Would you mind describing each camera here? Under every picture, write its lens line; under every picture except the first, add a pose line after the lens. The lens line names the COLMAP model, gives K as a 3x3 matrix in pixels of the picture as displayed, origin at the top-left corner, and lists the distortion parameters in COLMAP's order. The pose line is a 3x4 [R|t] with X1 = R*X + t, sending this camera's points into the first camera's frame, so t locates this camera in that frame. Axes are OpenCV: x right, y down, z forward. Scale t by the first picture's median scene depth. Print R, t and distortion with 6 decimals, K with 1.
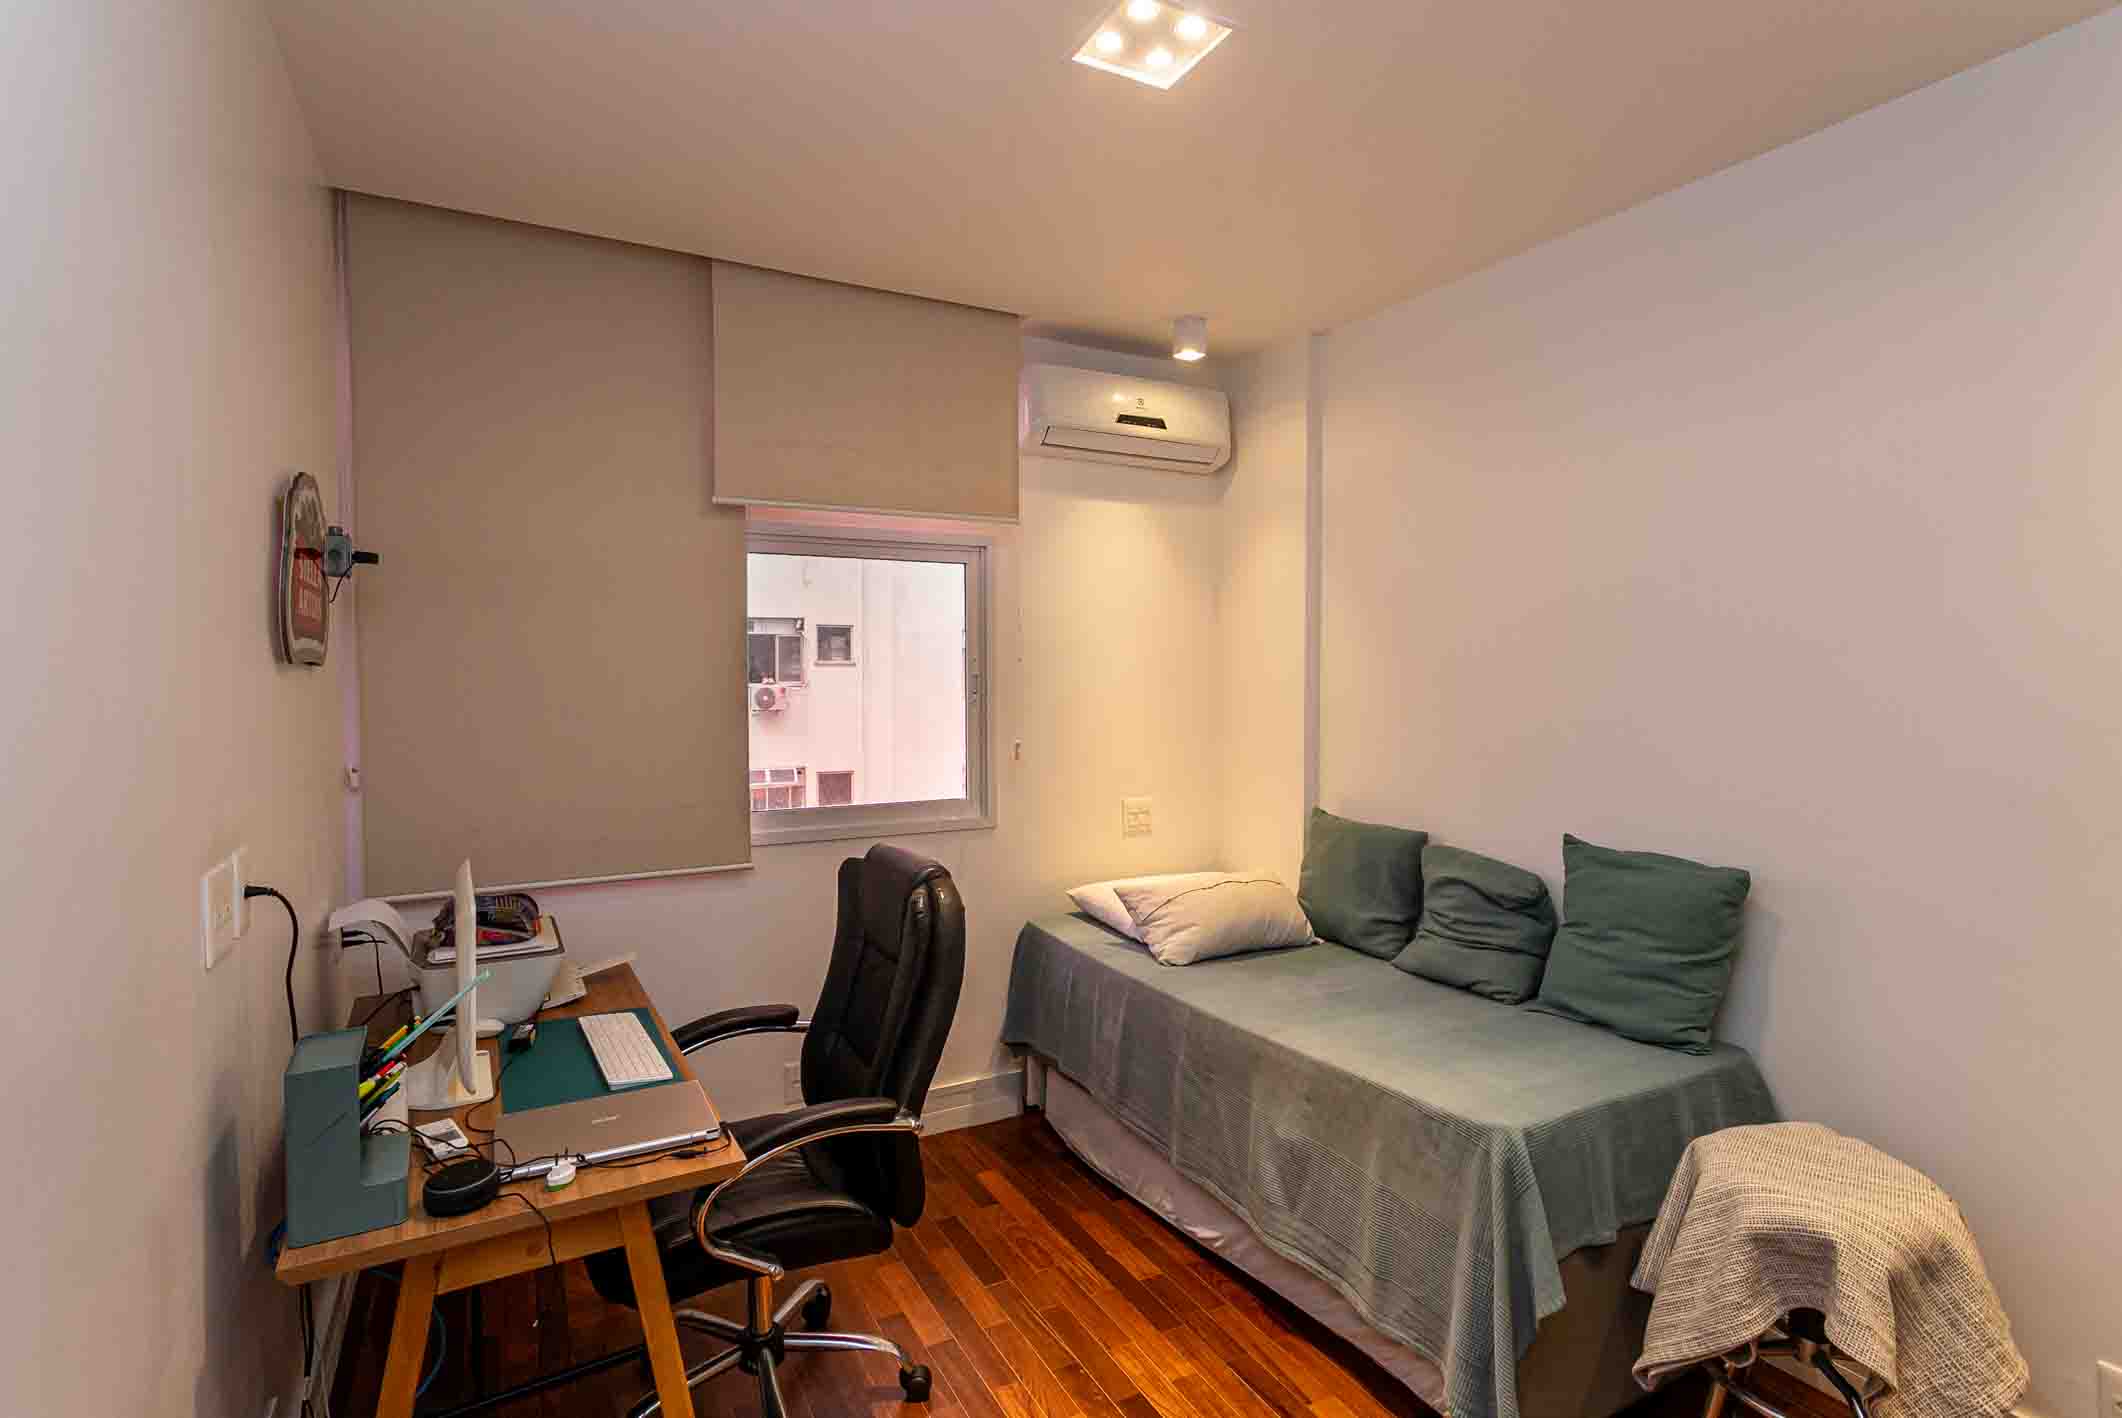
lens RADIAL K [[1032.4, 0, 1055.0], [0, 1032.4, 710.1], [0, 0, 1]] dist [0.001977, 0.000261]
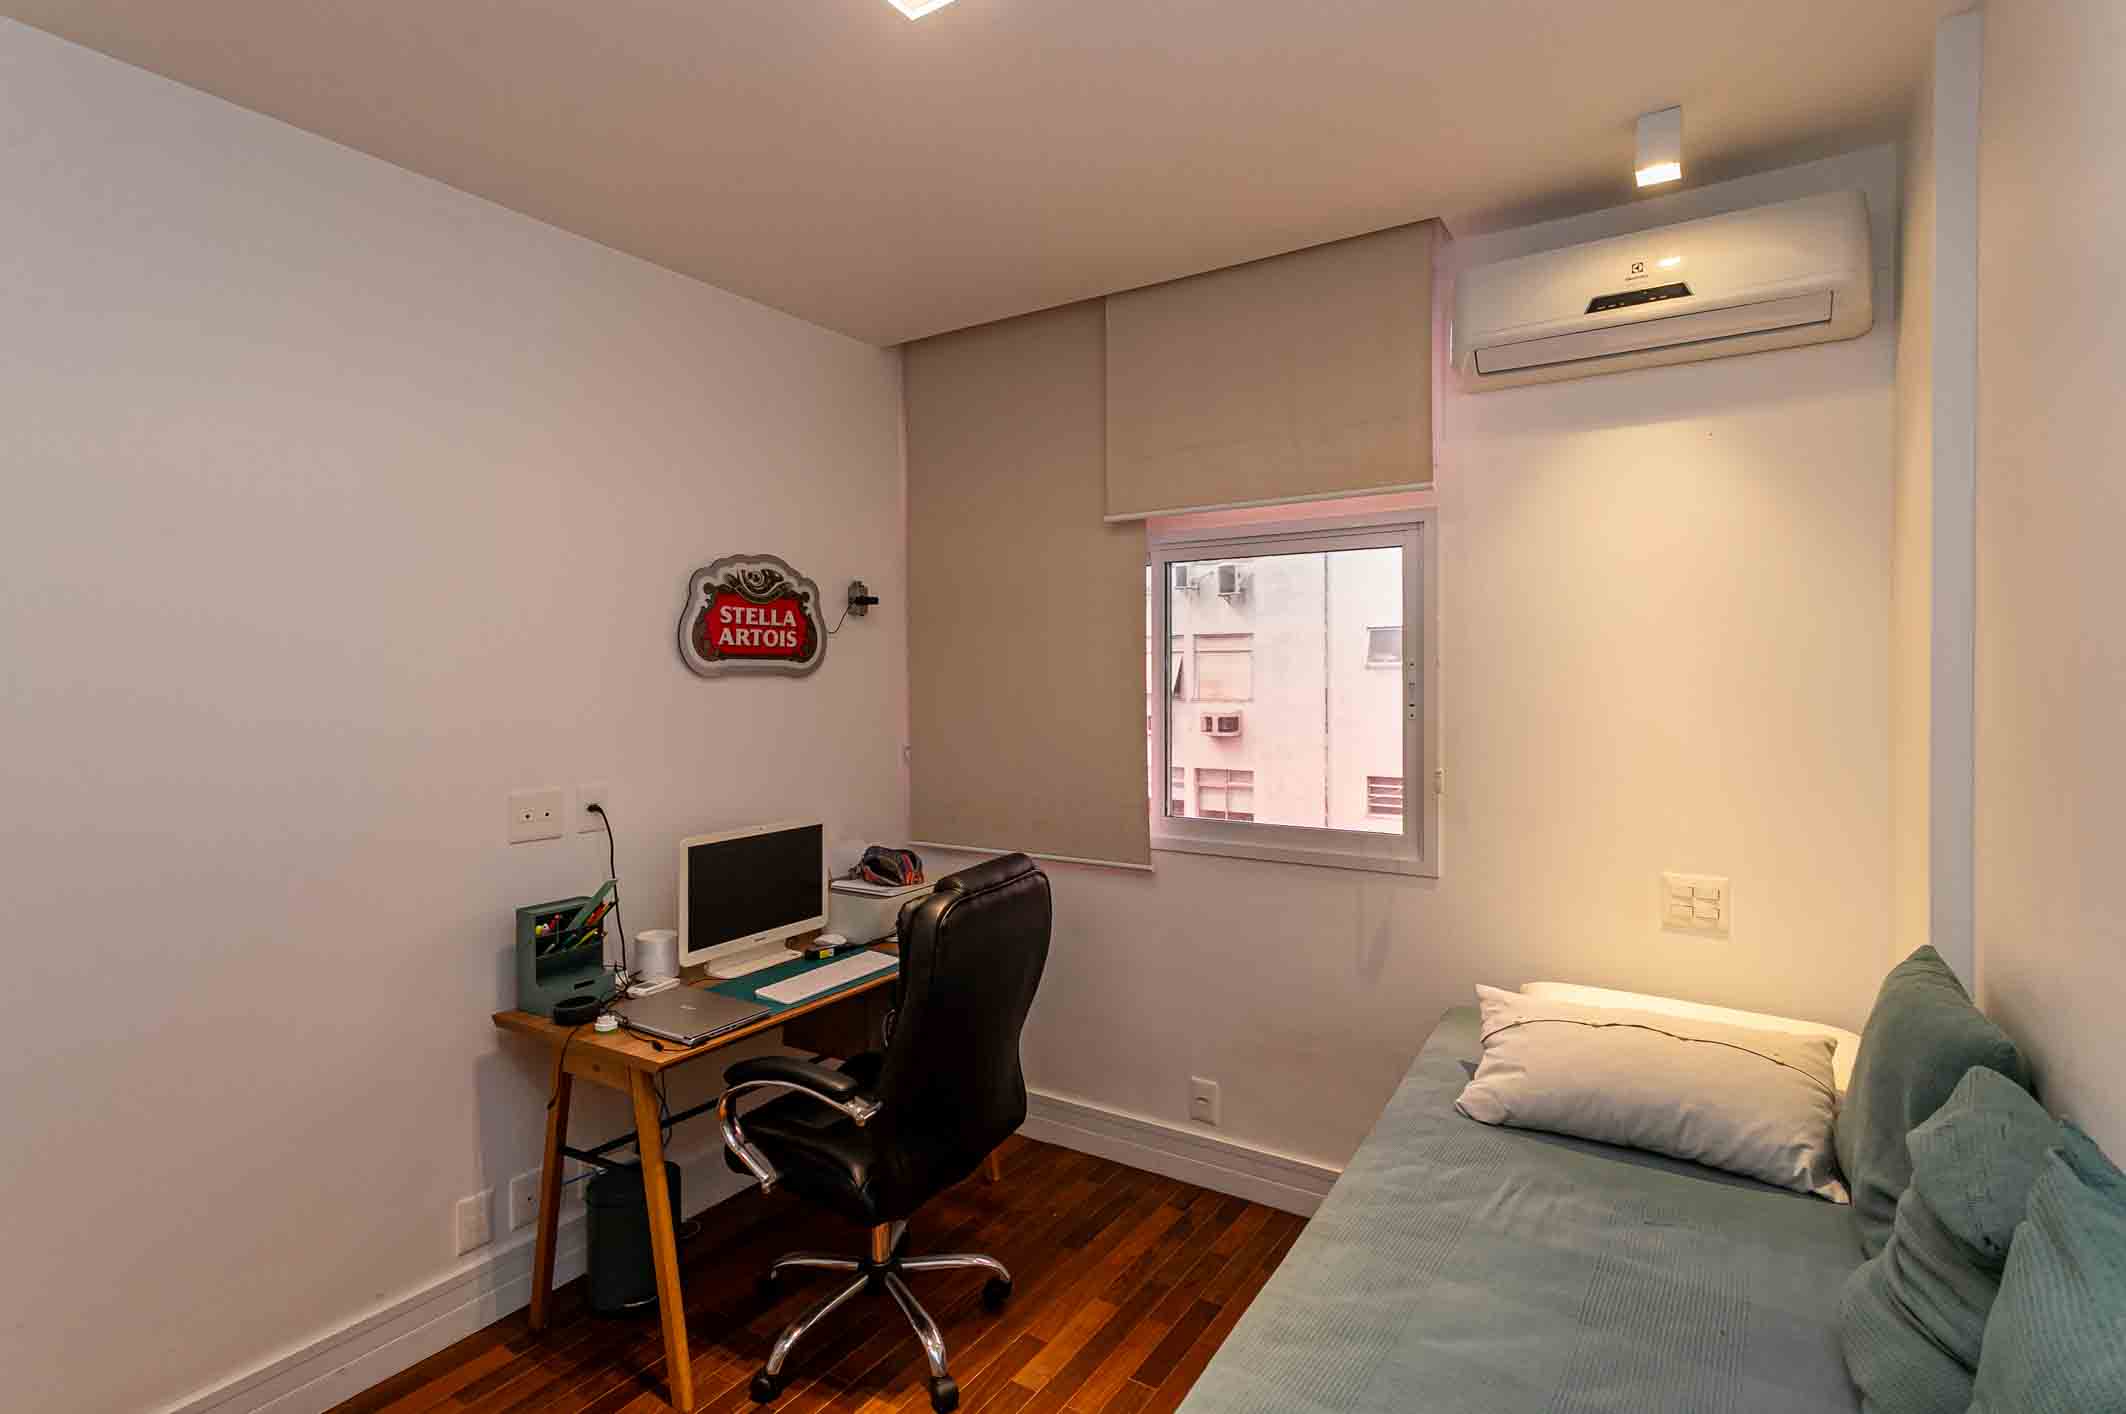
lens RADIAL K [[1016.3, 0, 1056.9], [0, 1016.3, 694.9], [0, 0, 1]] dist [0.000731, 0.000174]
pose [[0.489352, 0.012969, -0.871990, 0.524113], [-0.030333, 0.999538, -0.002156, -0.015938], [0.871558, 0.027505, 0.489520, 0.409462]]
